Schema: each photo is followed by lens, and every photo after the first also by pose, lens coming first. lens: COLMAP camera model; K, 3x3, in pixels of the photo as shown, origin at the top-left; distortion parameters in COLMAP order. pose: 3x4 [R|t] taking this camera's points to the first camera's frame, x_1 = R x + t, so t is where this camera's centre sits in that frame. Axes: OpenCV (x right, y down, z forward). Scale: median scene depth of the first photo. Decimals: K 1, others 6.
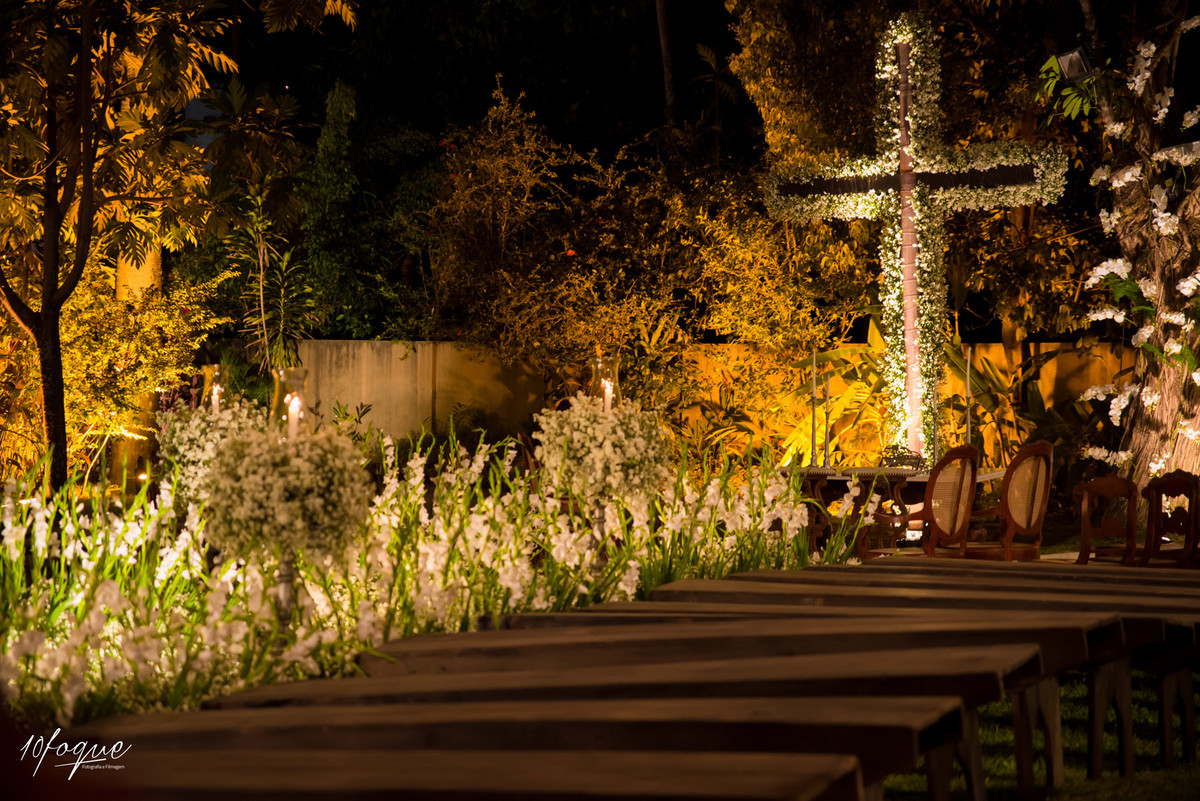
lens RADIAL K [[2062.2, 0, 630.6], [0, 2062.2, 370.4], [0, 0, 1]] dist [0.268487, -0.193442]
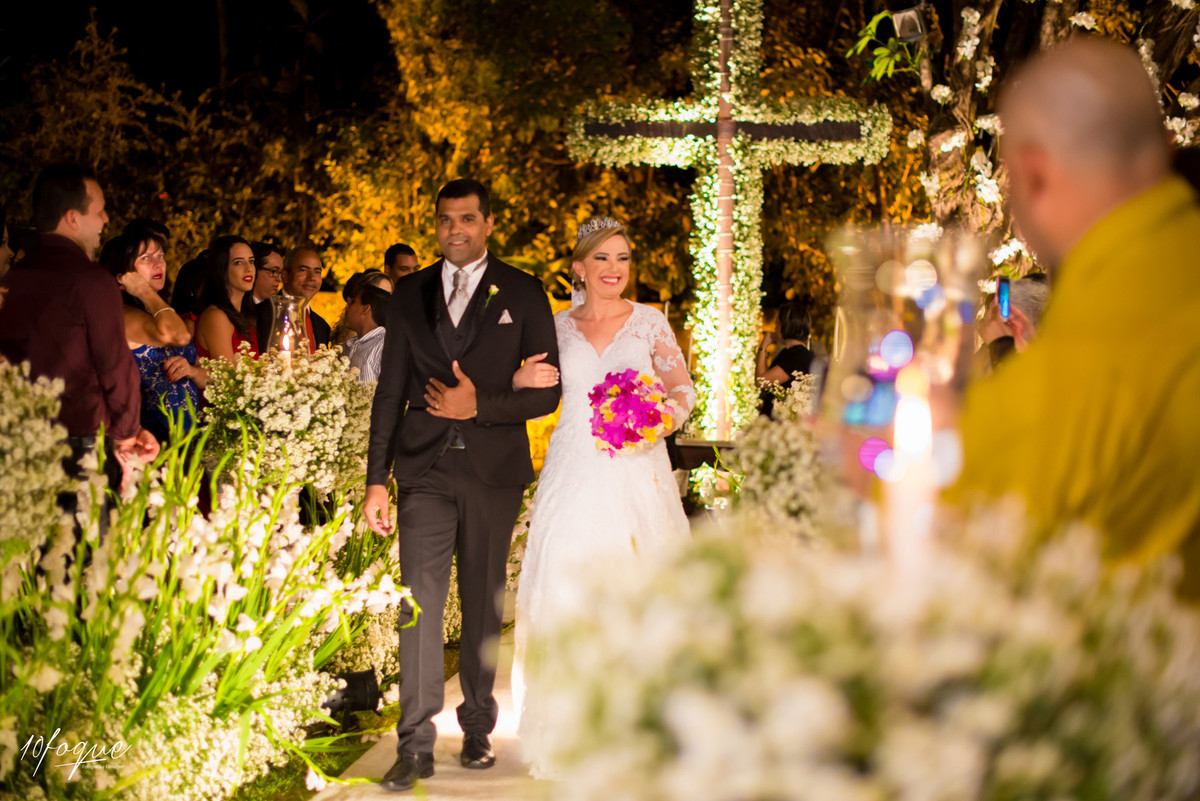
lens RADIAL K [[1832.4, 0, 647.5], [0, 1832.4, 367.2], [0, 0, 1]] dist [-0.189179, 0.157653]
pose [[0.946042, 0.027632, 0.322863, -0.166959], [-0.035356, 0.999211, 0.018081, 0.003728], [-0.322108, -0.028521, 0.946273, 0.219664]]
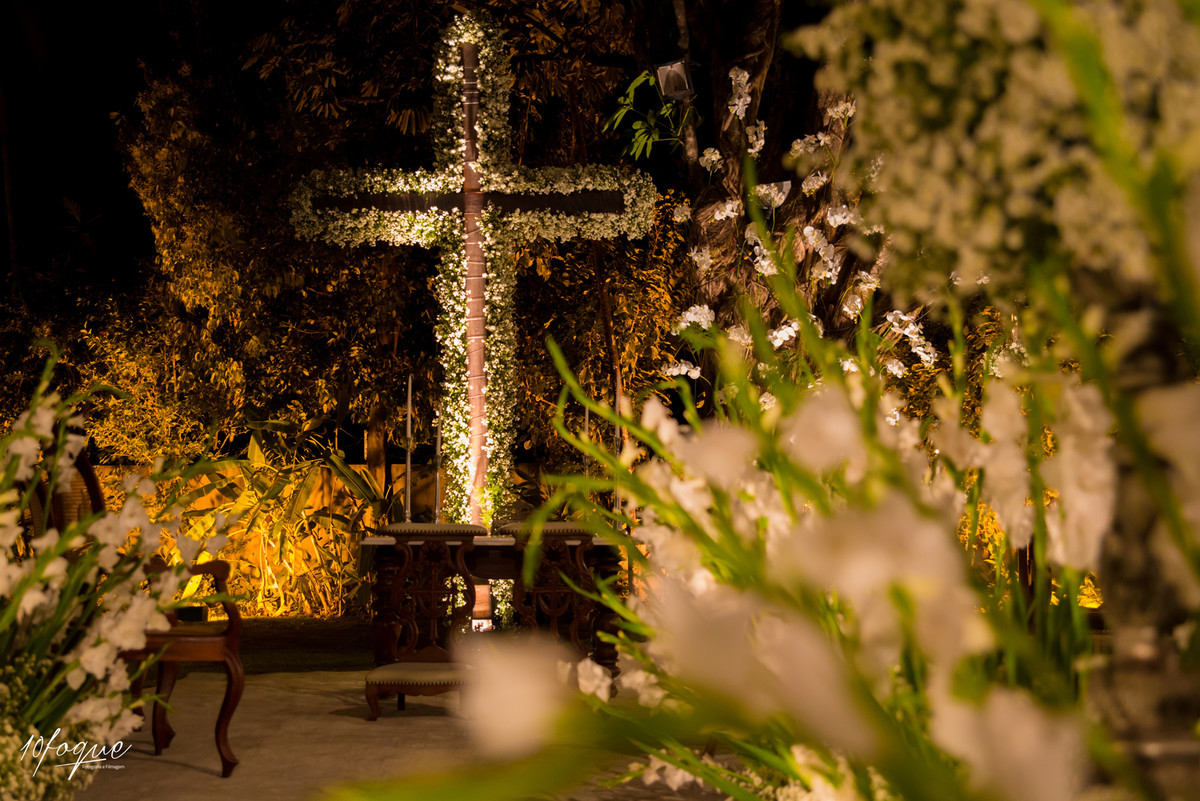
lens RADIAL K [[1326.0, 0, 600.0], [0, 1326.0, 400.5], [0, 0, 1]] dist [0.014742, 0.001669]
pose [[0.889352, 0.045371, 0.454966, -0.063143], [-0.000088, 0.995081, -0.099062, 0.043110], [-0.457223, 0.088061, 0.884982, 0.505745]]
